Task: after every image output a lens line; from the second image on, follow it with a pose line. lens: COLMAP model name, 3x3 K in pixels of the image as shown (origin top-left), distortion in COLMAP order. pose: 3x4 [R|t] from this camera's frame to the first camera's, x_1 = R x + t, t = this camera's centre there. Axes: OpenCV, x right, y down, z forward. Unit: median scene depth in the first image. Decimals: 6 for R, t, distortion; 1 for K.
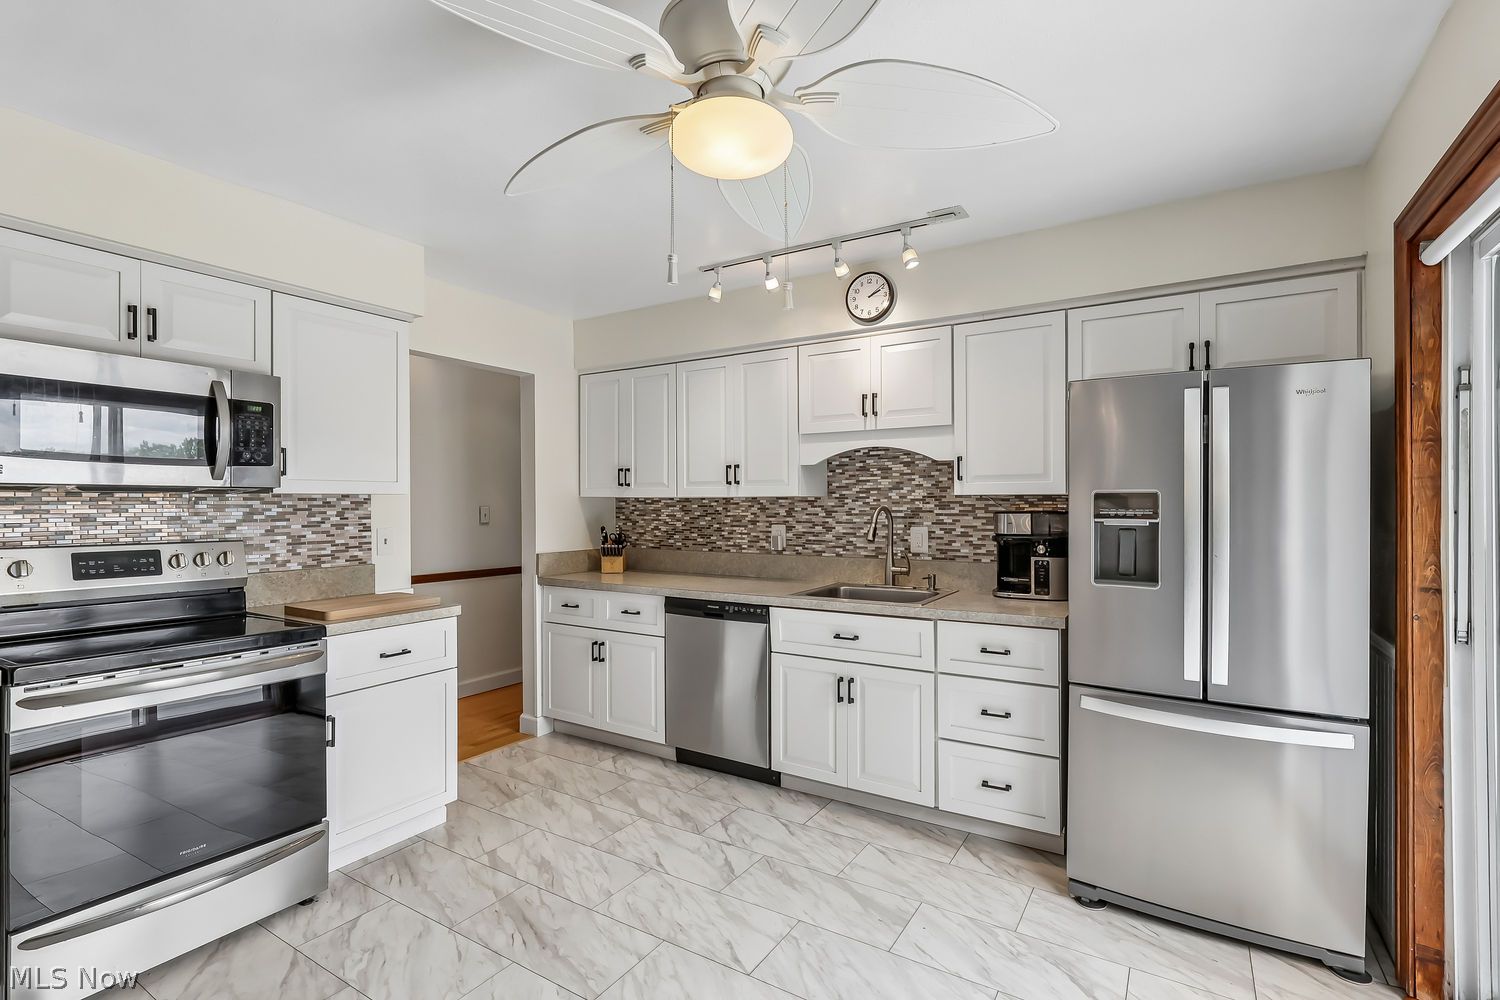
lens RADIAL K [[708.2, 0, 736.4], [0, 708.2, 500.4], [0, 0, 1]] dist [0.000105, -0.000041]
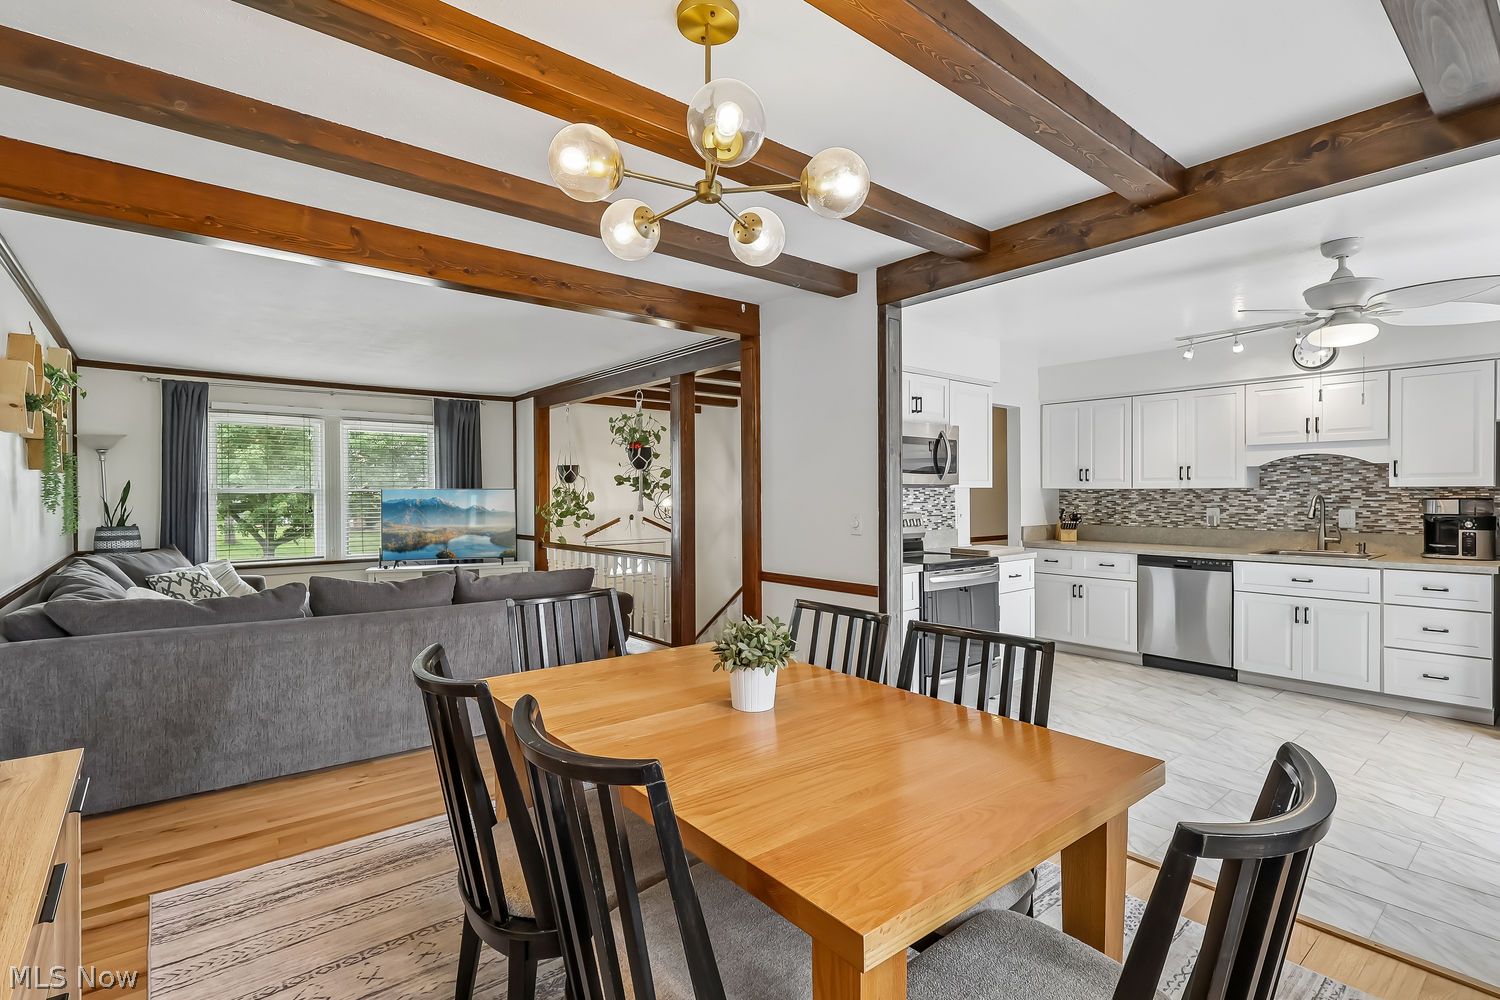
lens RADIAL K [[697.2, 0, 731.3], [0, 697.2, 498.8], [0, 0, 1]] dist [-0.001151, 0.000690]
pose [[0.947315, 0.001664, -0.320298, -0.459325], [0.002217, 0.999928, 0.011751, -0.002533], [0.320295, -0.011842, 0.947244, -0.704712]]
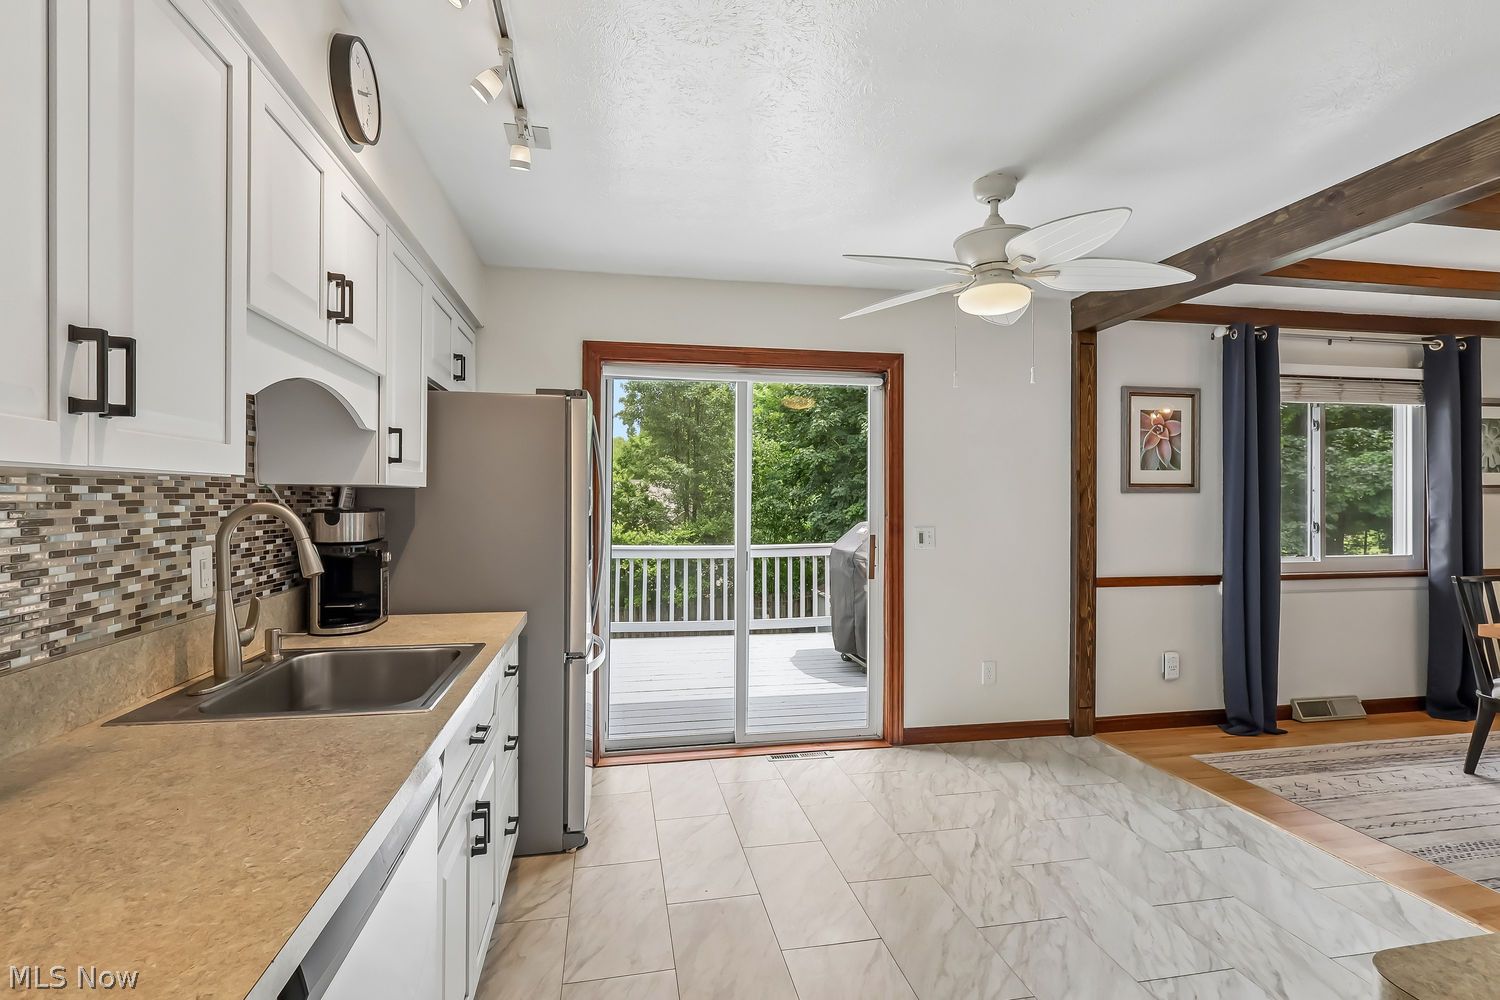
lens RADIAL K [[702.6, 0, 737.8], [0, 702.6, 500.2], [0, 0, 1]] dist [-0.002435, -0.000186]
pose [[-0.689720, 0.000697, 0.724076, -0.341873], [-0.000800, 0.999998, -0.001725, 0.006658], [-0.724076, -0.001769, -0.689718, 1.073551]]
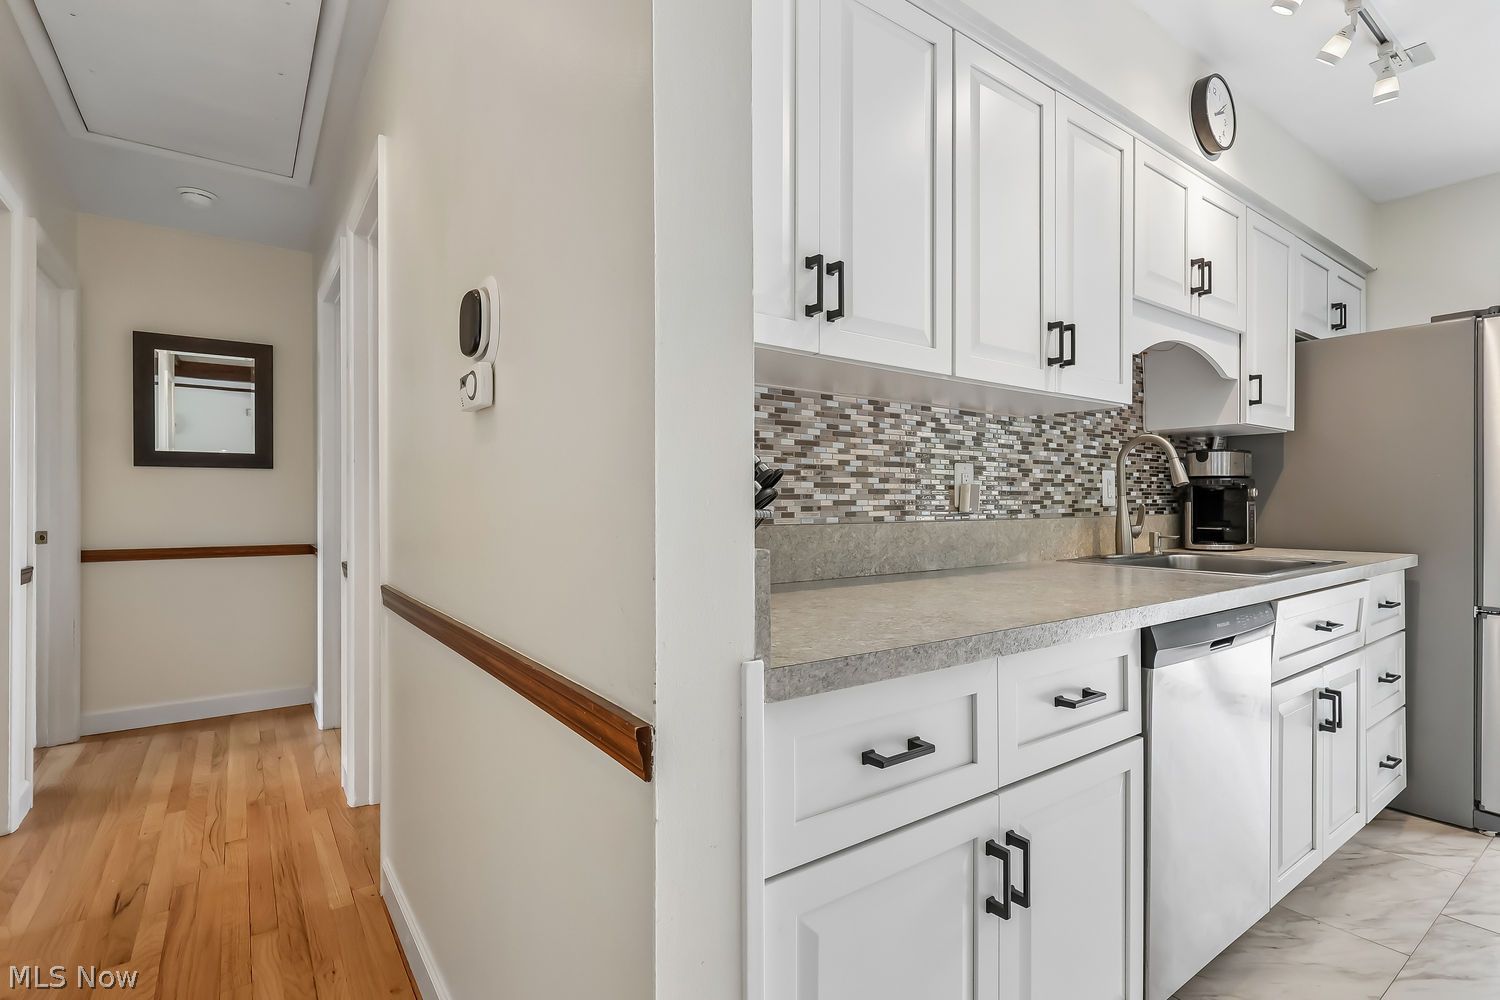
lens RADIAL K [[696.2, 0, 750.0], [0, 696.2, 500.0], [0, 0, 1]] dist [0.001135, 0.000043]
pose [[0.362443, 0.005876, 0.931987, -0.537302], [-0.003126, 0.999982, -0.005089, 0.072959], [-0.932001, -0.001068, 0.362455, 1.091412]]
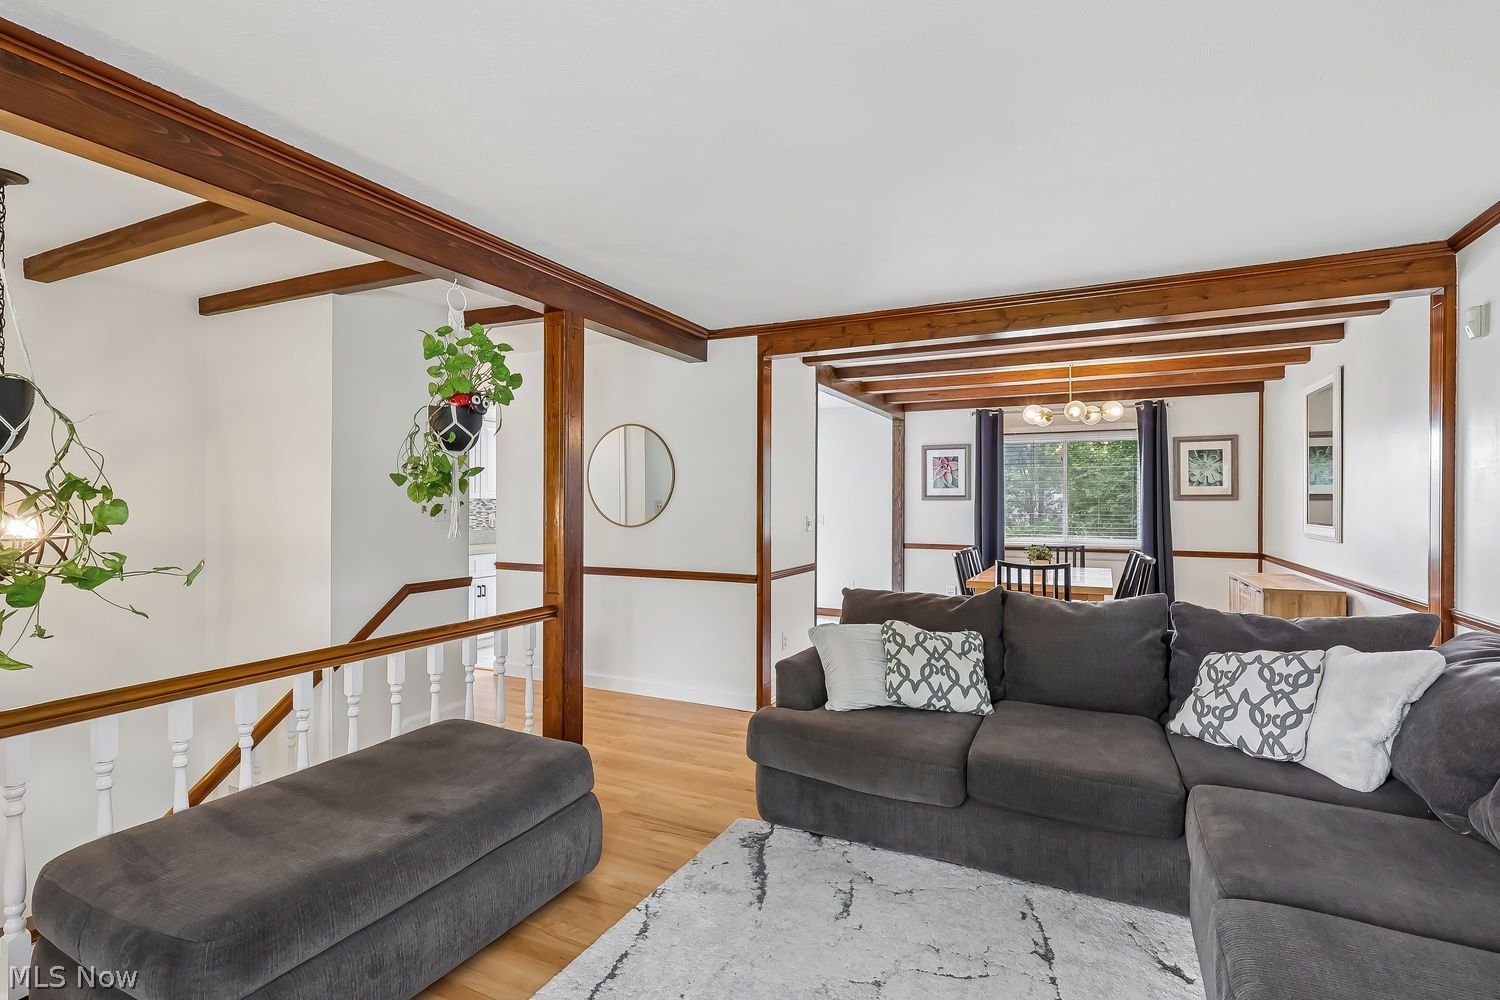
lens RADIAL K [[708.2, 0, 736.4], [0, 708.2, 500.4], [0, 0, 1]] dist [0.000105, -0.000041]
pose [[-0.110824, 0.002088, 0.993838, -2.049844], [-0.006347, 0.999976, -0.002809, 0.002346], [-0.993820, -0.006619, -0.110808, 0.659701]]
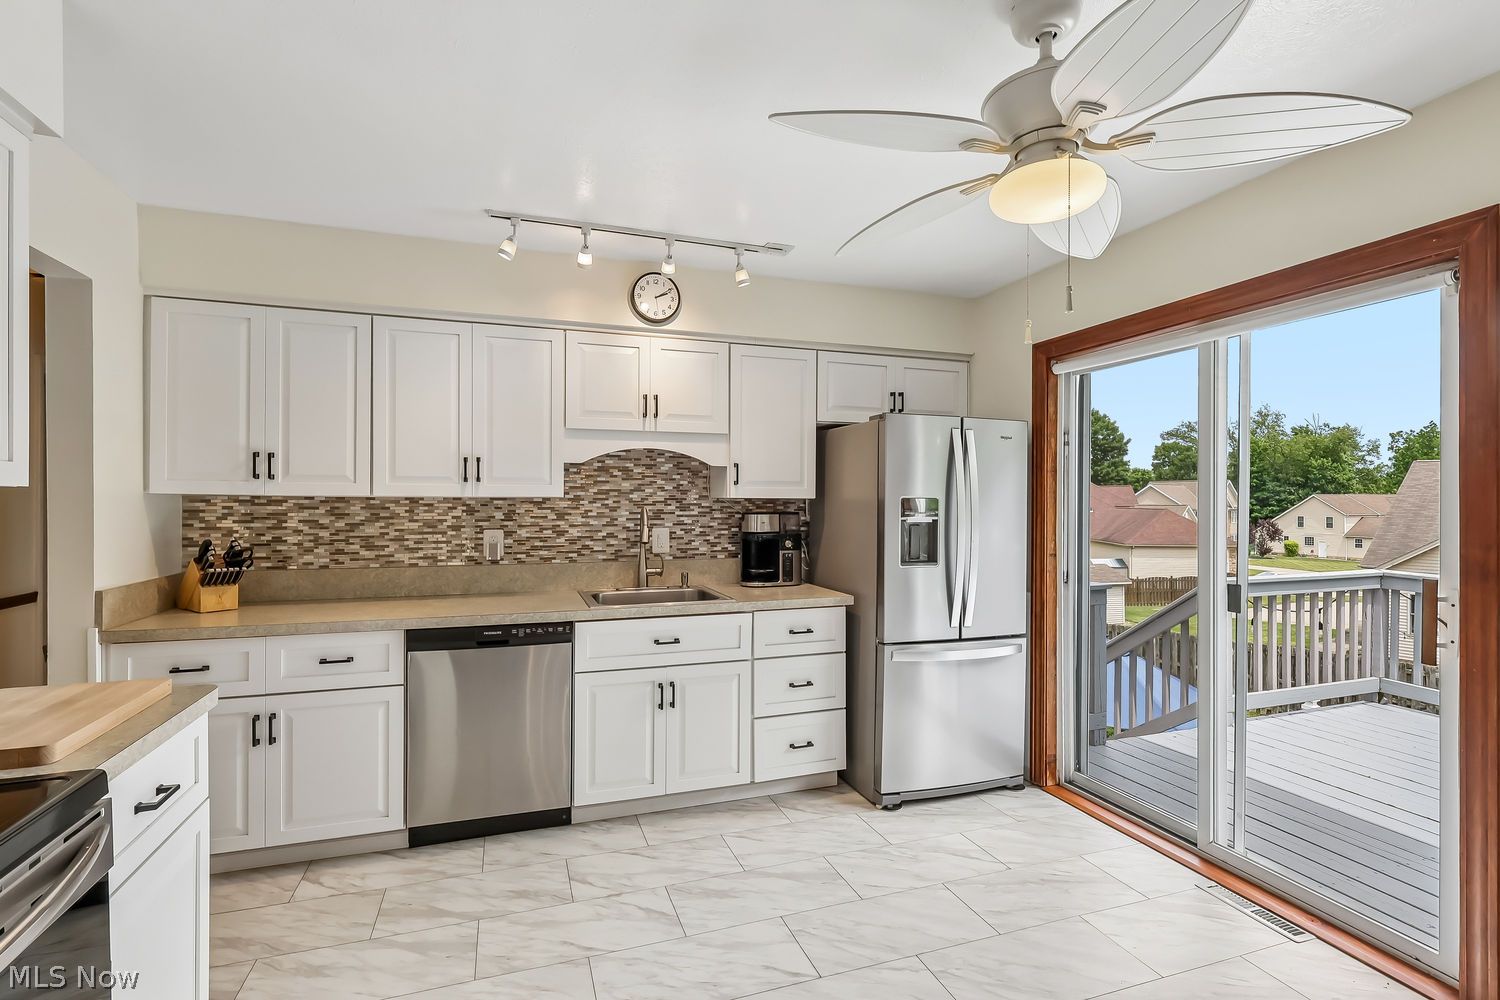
lens RADIAL K [[708.0, 0, 750.0], [0, 708.0, 500.0], [0, 0, 1]] dist [-0.001144, 0.000058]
pose [[0.617285, 0.006420, 0.786713, -0.477075], [-0.006506, 0.999974, -0.003055, -0.001163], [-0.786713, -0.003233, 0.617311, 0.263288]]
